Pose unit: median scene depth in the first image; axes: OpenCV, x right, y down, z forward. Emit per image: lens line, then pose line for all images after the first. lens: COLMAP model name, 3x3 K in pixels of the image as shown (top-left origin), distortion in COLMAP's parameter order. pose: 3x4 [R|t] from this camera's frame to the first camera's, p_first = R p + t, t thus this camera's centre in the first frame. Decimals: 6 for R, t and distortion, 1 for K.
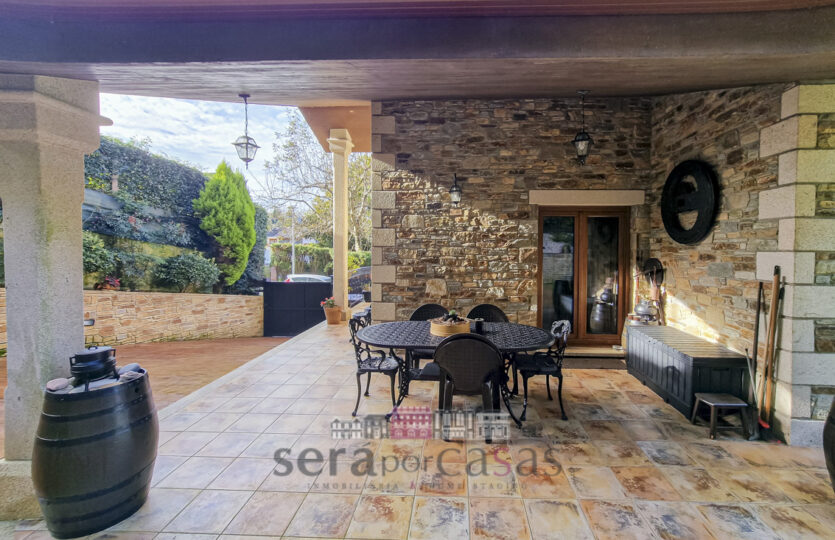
lens RADIAL K [[359.9, 0, 444.6], [0, 359.9, 249.9], [0, 0, 1]] dist [-0.000213, 0.000132]
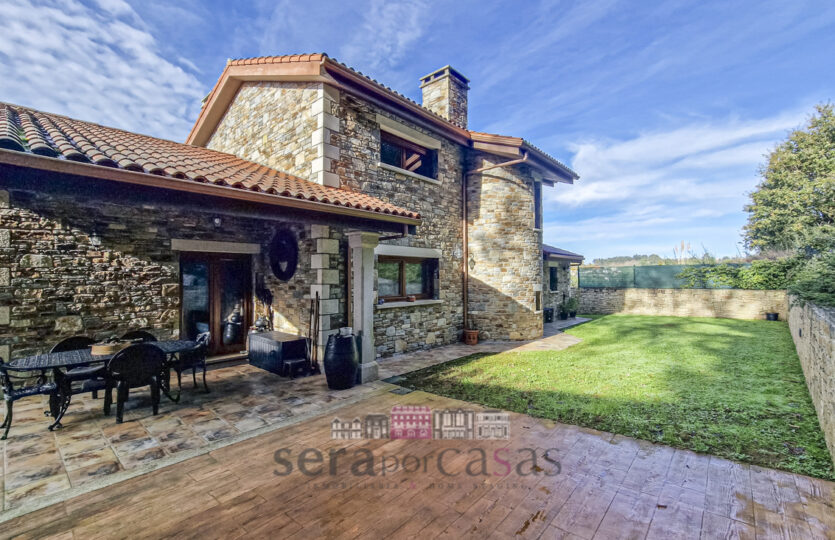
lens RADIAL K [[371.1, 0, 427.1], [0, 371.1, 273.3], [0, 0, 1]] dist [-0.001975, 0.000334]
pose [[0.626041, -0.004197, 0.779779, -0.216040], [0.016265, 0.999838, -0.007677, -0.019353], [-0.779621, 0.017489, 0.626008, -0.507054]]
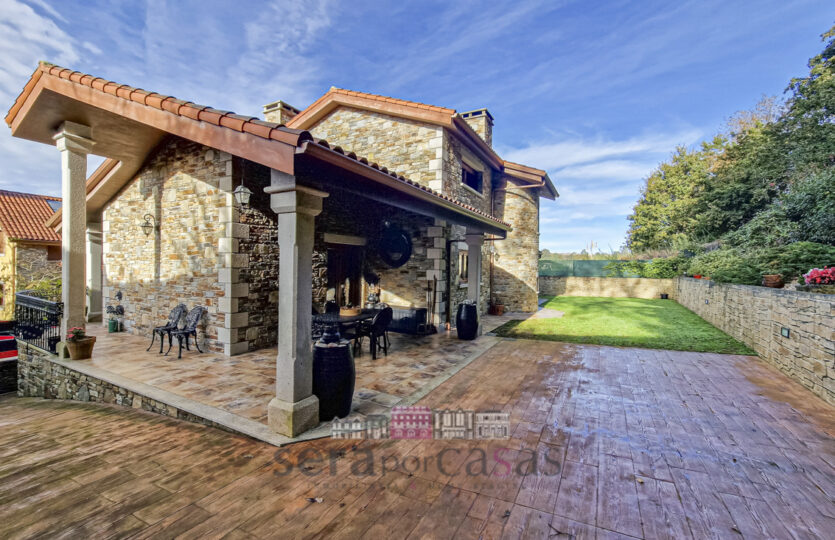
lens RADIAL K [[354.4, 0, 417.5], [0, 354.4, 270.0], [0, 0, 1]] dist [-0.000390, 0.000049]
pose [[0.435143, -0.013230, 0.900264, -1.032533], [-0.001889, 0.999876, 0.015607, -0.023667], [-0.900359, -0.008492, 0.435064, -0.087868]]
